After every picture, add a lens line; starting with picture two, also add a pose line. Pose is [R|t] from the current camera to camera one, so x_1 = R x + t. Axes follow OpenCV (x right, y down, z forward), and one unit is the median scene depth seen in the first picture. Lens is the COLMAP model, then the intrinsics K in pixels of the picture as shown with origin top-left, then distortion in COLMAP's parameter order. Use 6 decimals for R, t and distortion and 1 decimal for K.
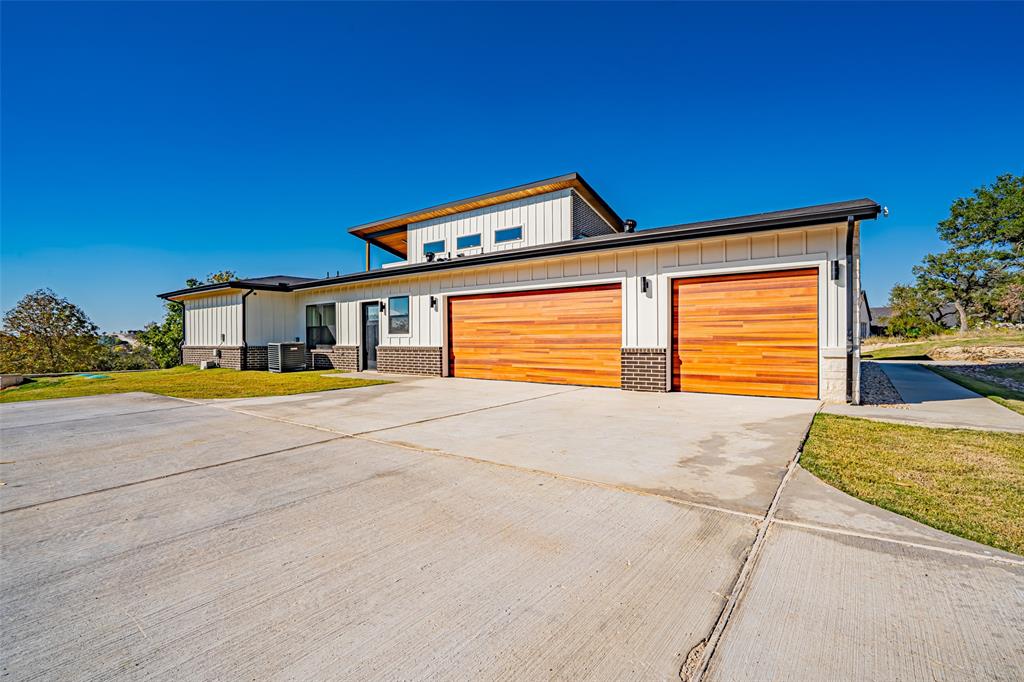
lens RADIAL K [[473.6, 0, 508.2], [0, 473.6, 341.2], [0, 0, 1]] dist [-0.042667, 0.005895]
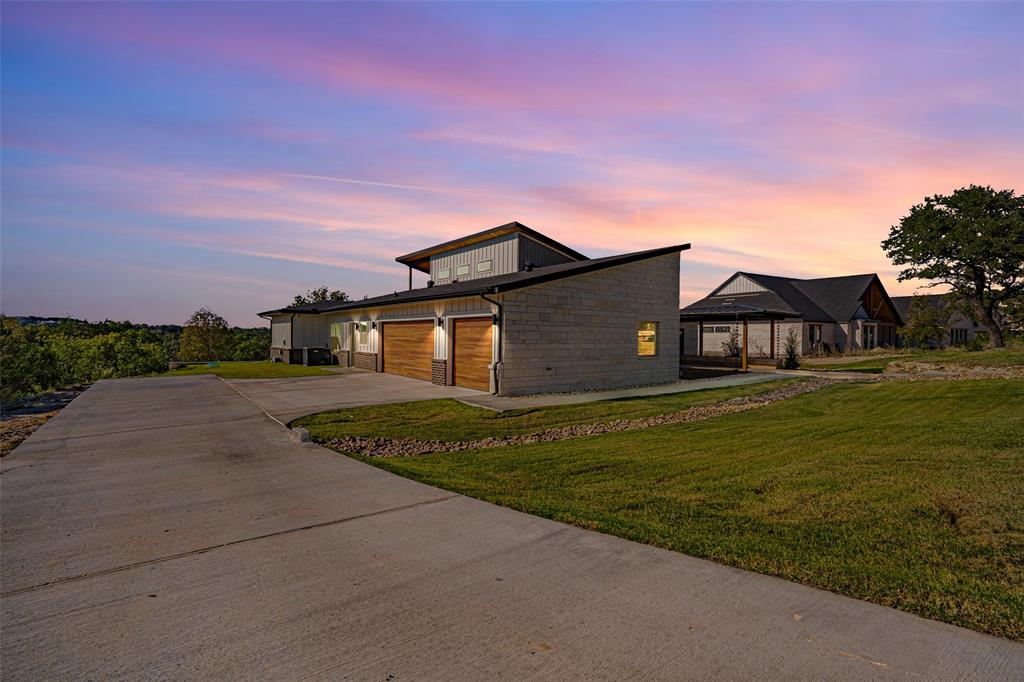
lens RADIAL K [[473.6, 0, 514.7], [0, 473.6, 337.7], [0, 0, 1]] dist [-0.042667, 0.005895]
pose [[0.961017, 0.014908, -0.276086, 0.611523], [-0.014460, 0.999889, 0.003657, -0.044121], [0.276110, 0.000478, 0.961126, -0.332022]]
